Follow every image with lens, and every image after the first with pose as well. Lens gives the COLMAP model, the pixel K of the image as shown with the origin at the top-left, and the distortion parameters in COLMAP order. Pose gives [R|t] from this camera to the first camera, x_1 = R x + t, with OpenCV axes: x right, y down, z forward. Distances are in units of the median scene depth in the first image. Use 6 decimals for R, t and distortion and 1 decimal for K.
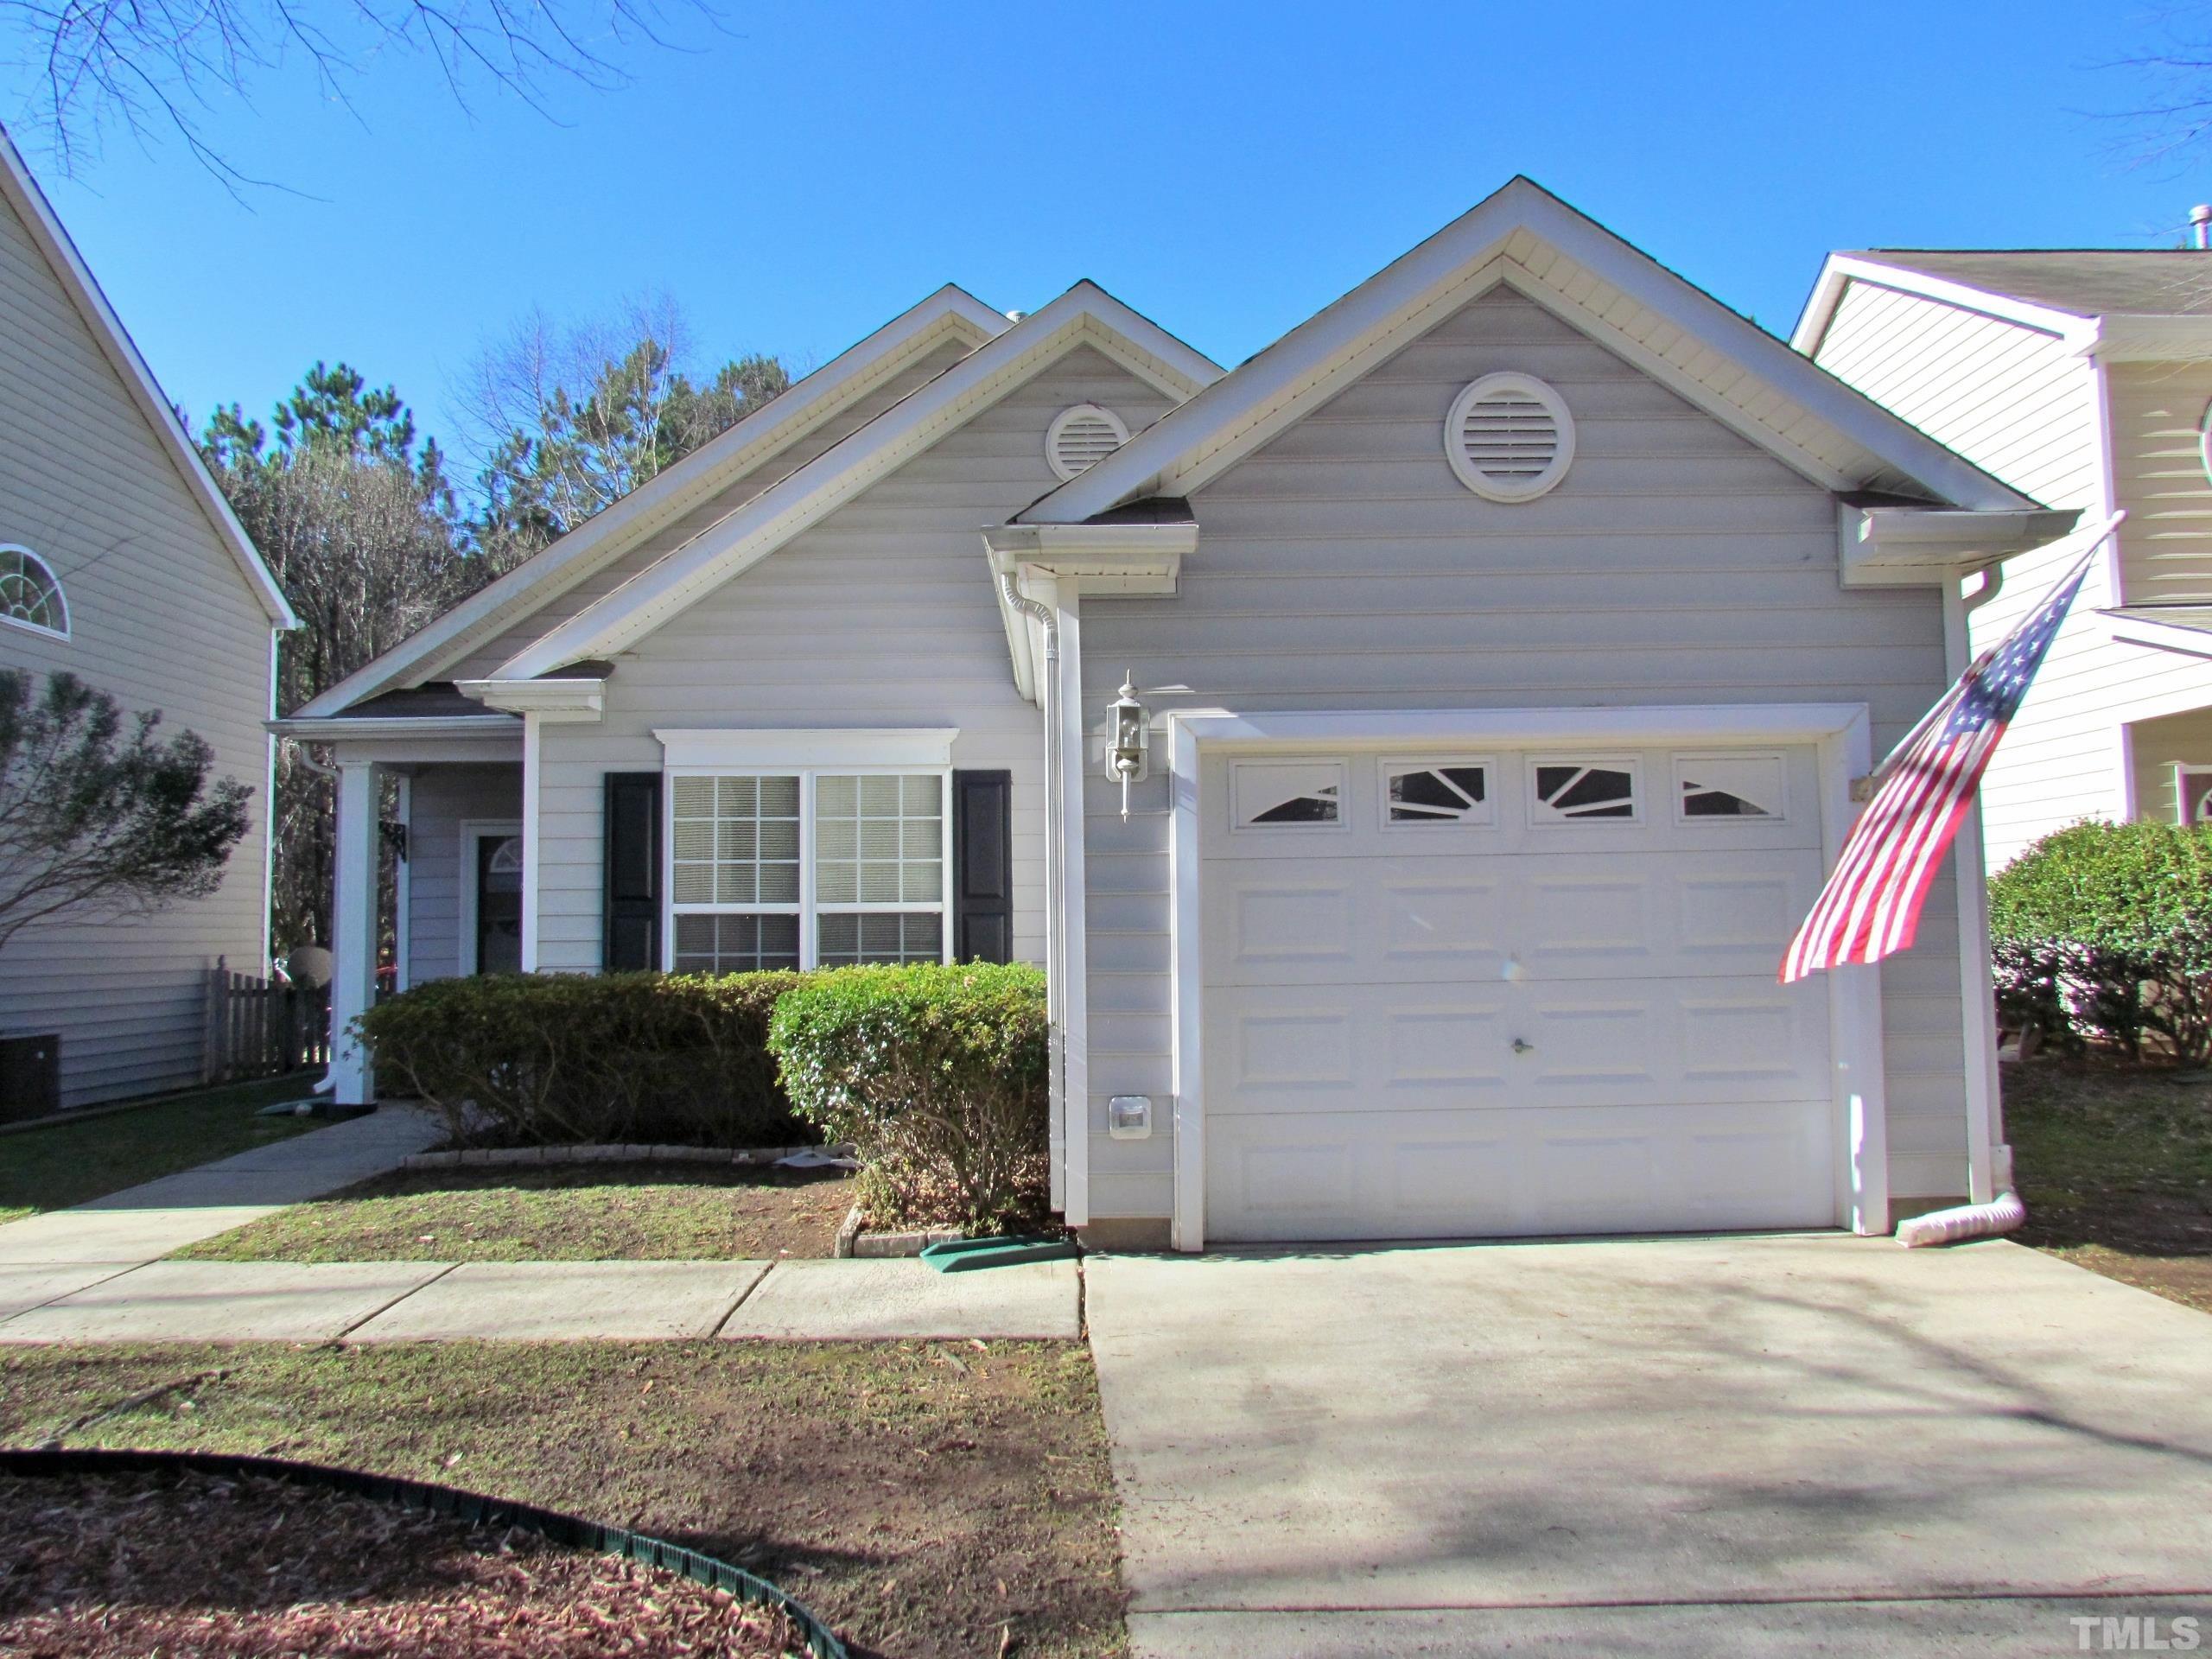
lens RADIAL K [[1597.1, 0, 1113.6], [0, 1597.1, 815.8], [0, 0, 1]] dist [-0.024029, 0.014352]
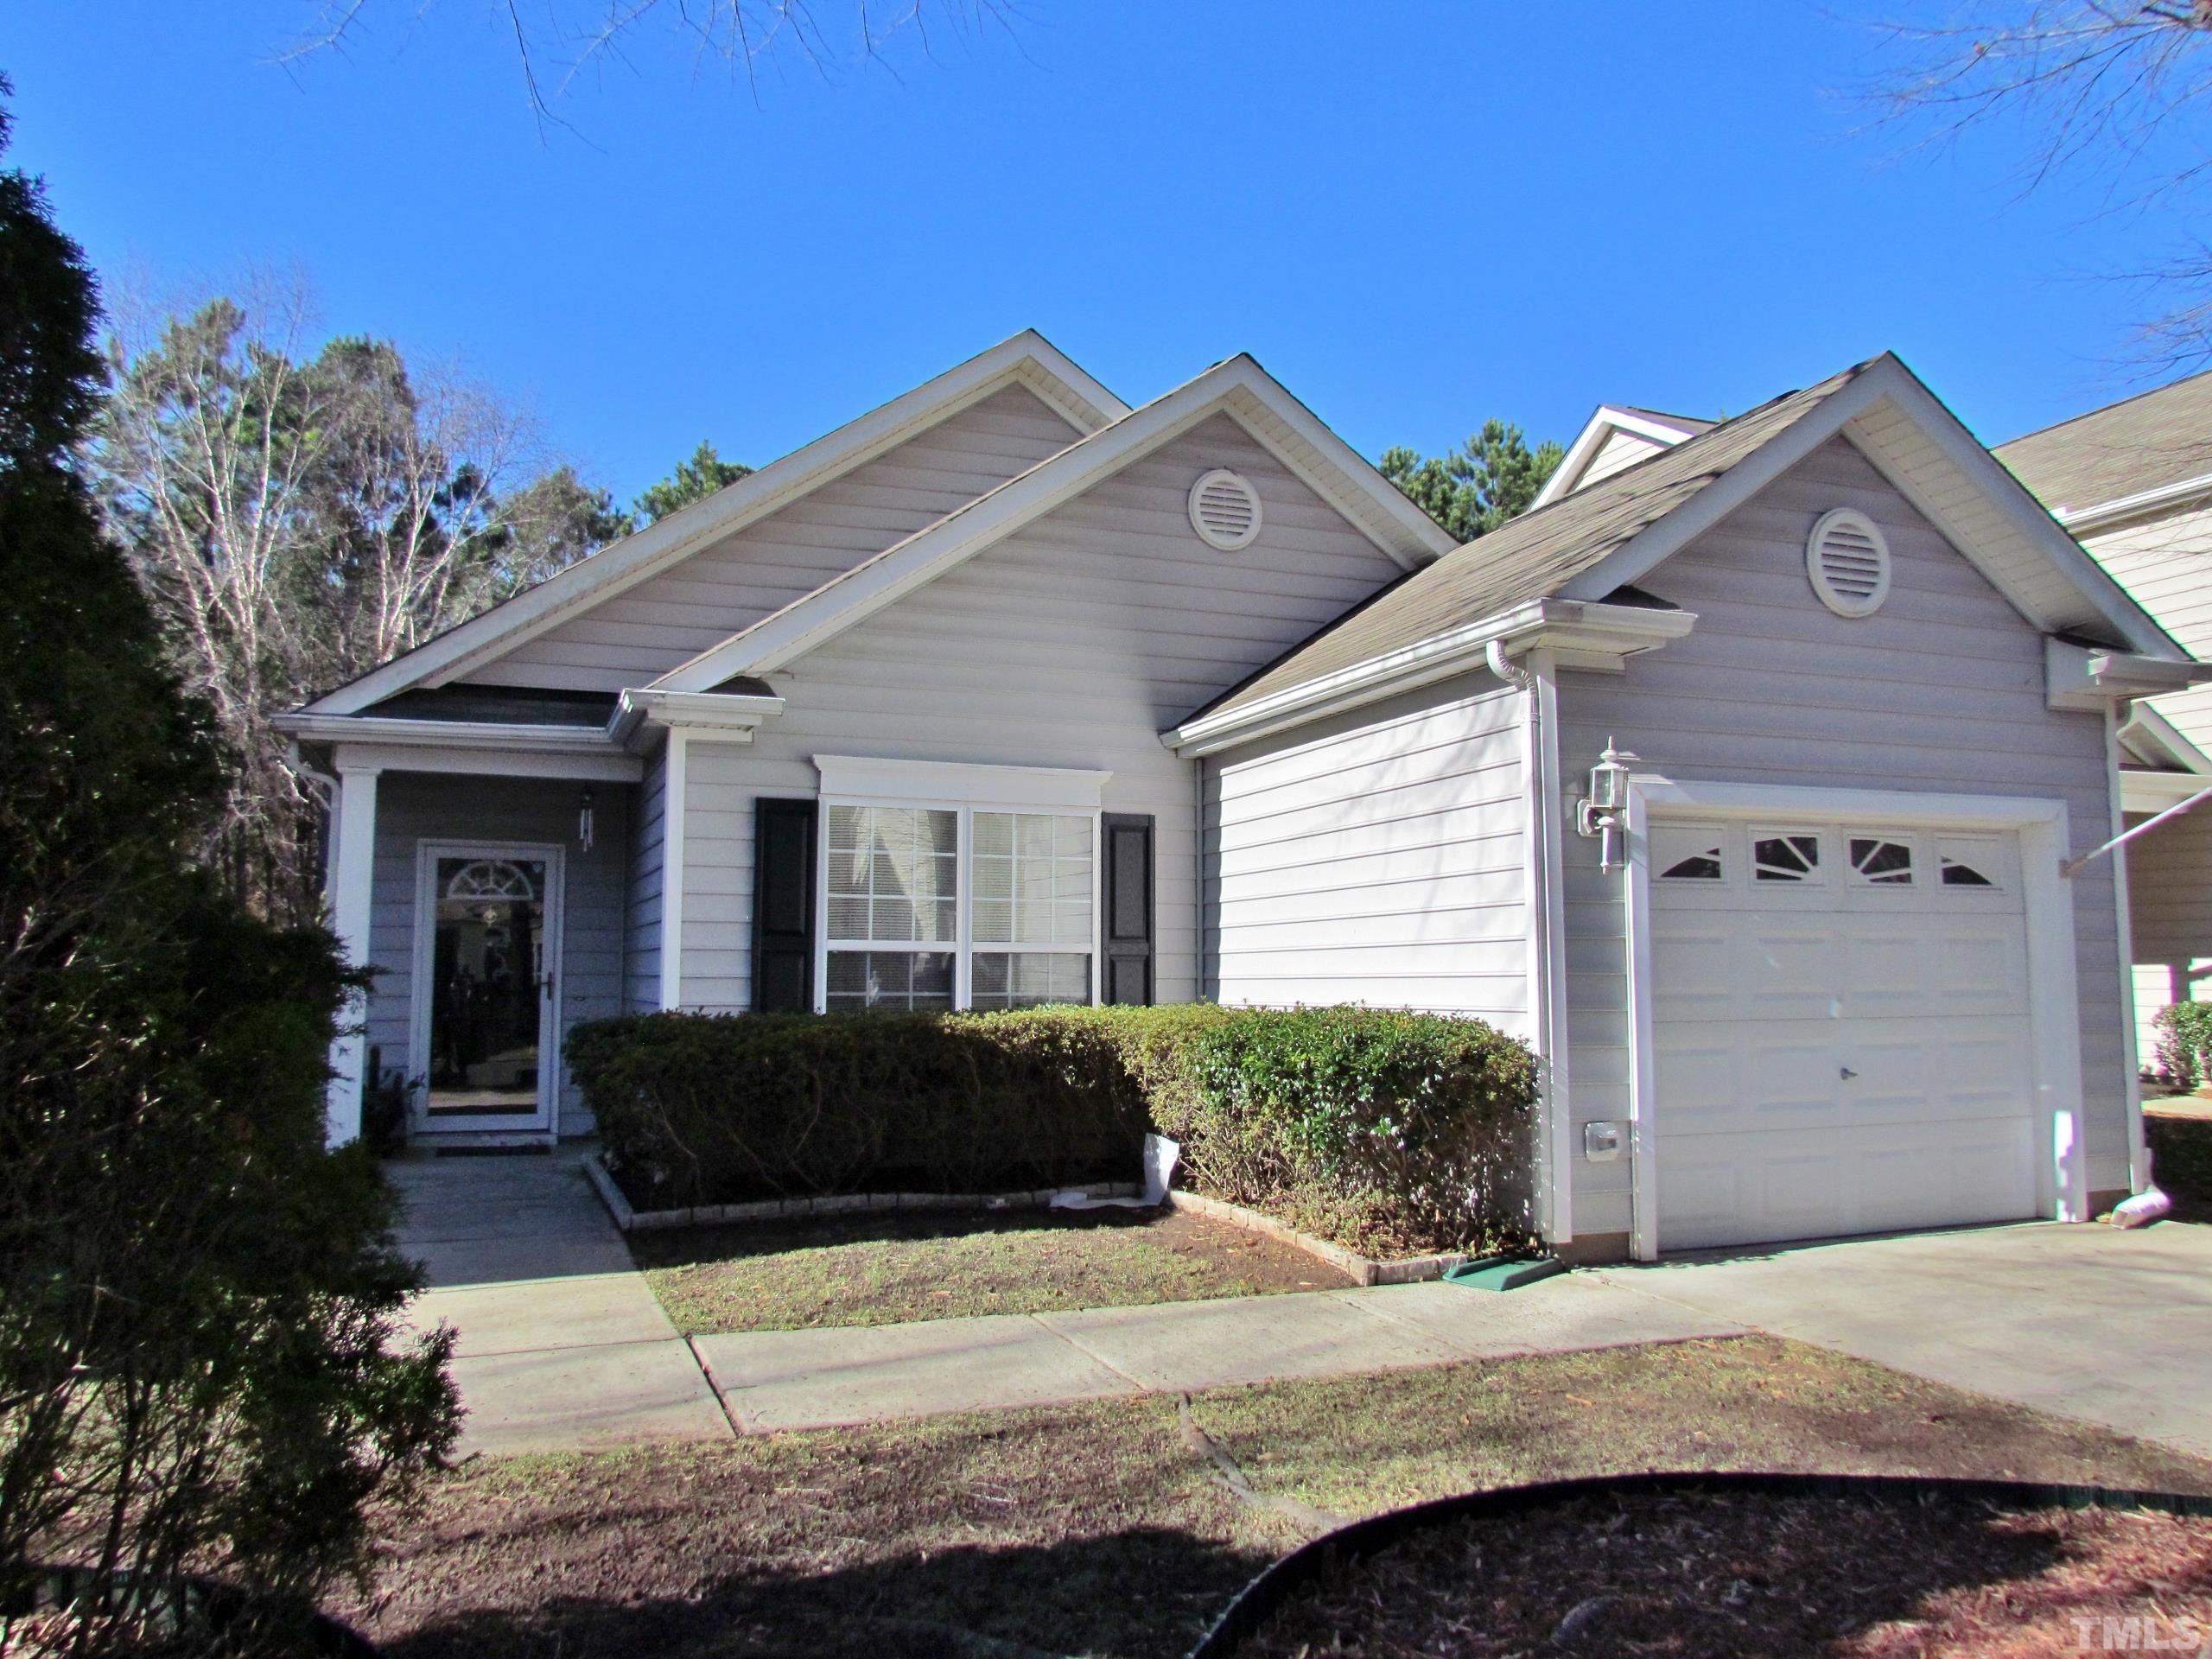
lens RADIAL K [[1597.1, 0, 1112.6], [0, 1597.1, 815.1], [0, 0, 1]] dist [-0.024029, 0.014352]
pose [[0.936040, 0.048262, 0.348569, -0.664715], [-0.036521, 0.998525, -0.040180, 0.019495], [-0.349994, 0.024880, 0.936422, 0.078795]]
